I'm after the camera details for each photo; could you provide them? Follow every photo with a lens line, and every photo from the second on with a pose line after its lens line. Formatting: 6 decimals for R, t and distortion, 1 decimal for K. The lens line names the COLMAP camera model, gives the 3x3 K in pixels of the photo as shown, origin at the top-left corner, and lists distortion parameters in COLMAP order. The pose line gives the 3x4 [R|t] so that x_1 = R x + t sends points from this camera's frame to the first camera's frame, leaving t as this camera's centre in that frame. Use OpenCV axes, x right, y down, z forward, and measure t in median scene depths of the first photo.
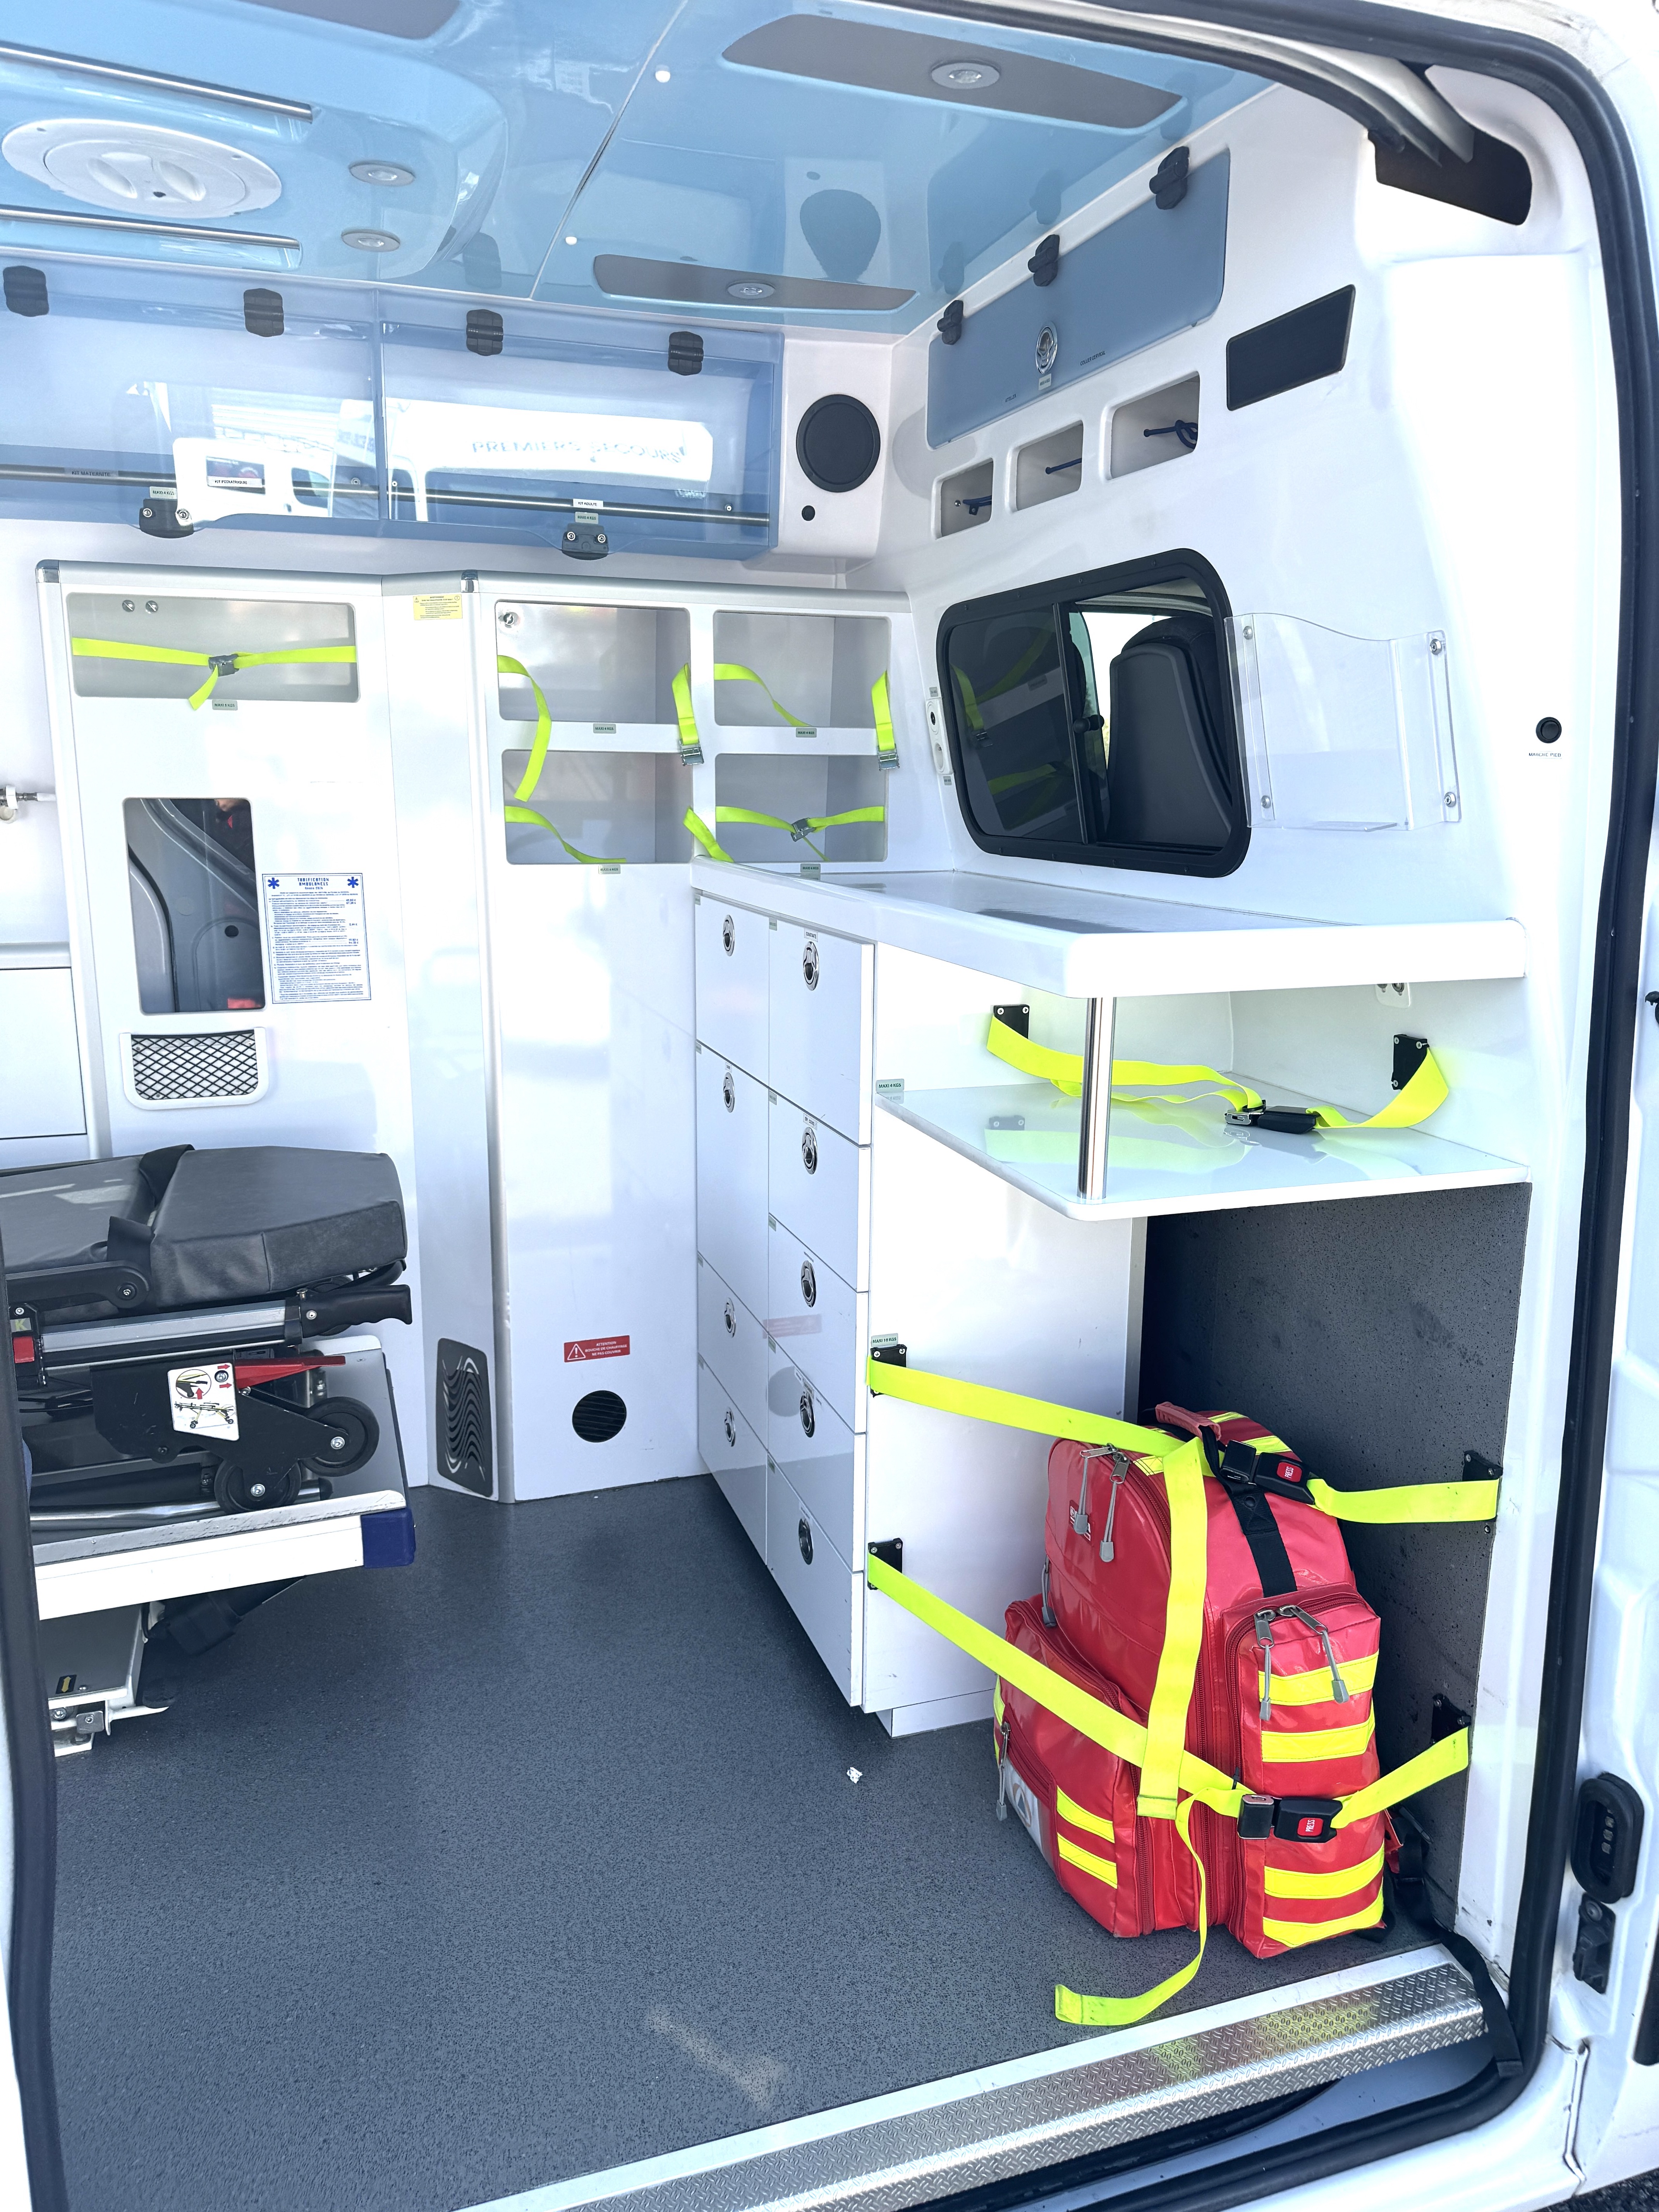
lens RADIAL K [[1585.1, 0, 840.5], [0, 1585.1, 1115.9], [0, 0, 1]] dist [0.041305, -0.040760]
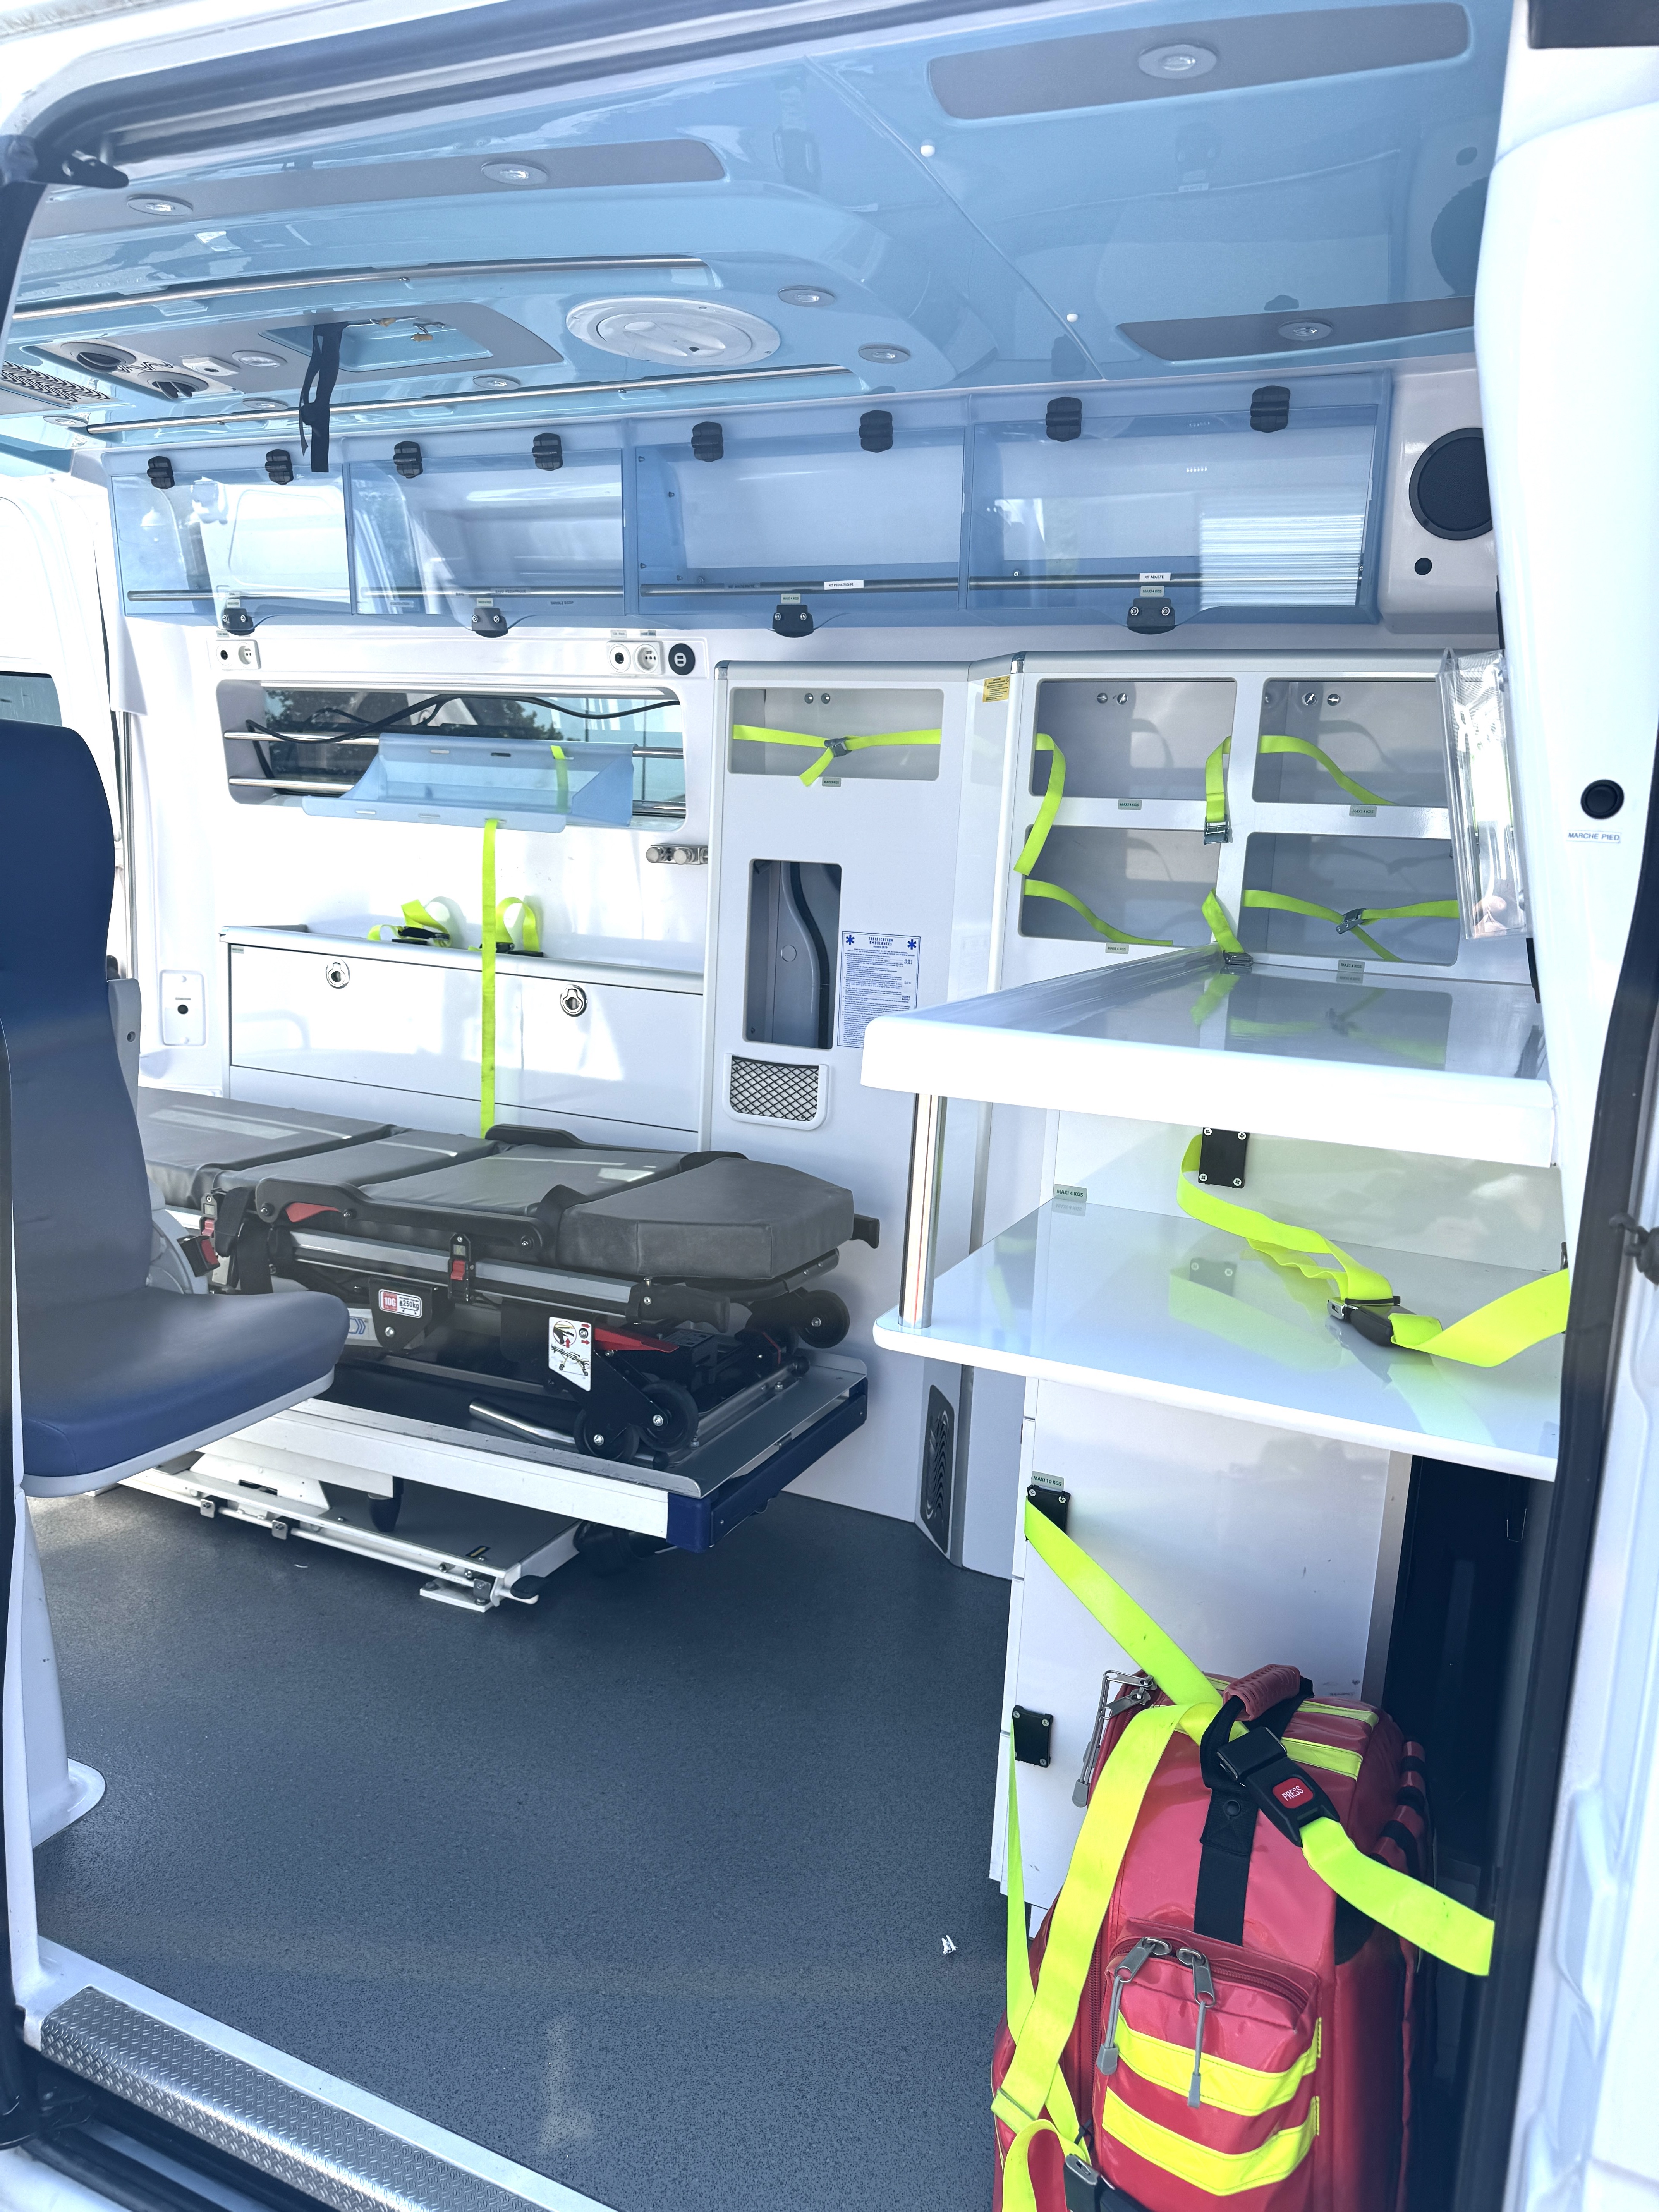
lens RADIAL K [[1585.1, 0, 767.0], [0, 1585.1, 1103.8], [0, 0, 1]] dist [0.041305, -0.040760]
pose [[0.697421, 0.145024, -0.701835, 0.414436], [-0.189811, 0.981717, 0.014239, -0.038330], [0.691068, 0.123286, 0.712197, 0.187879]]
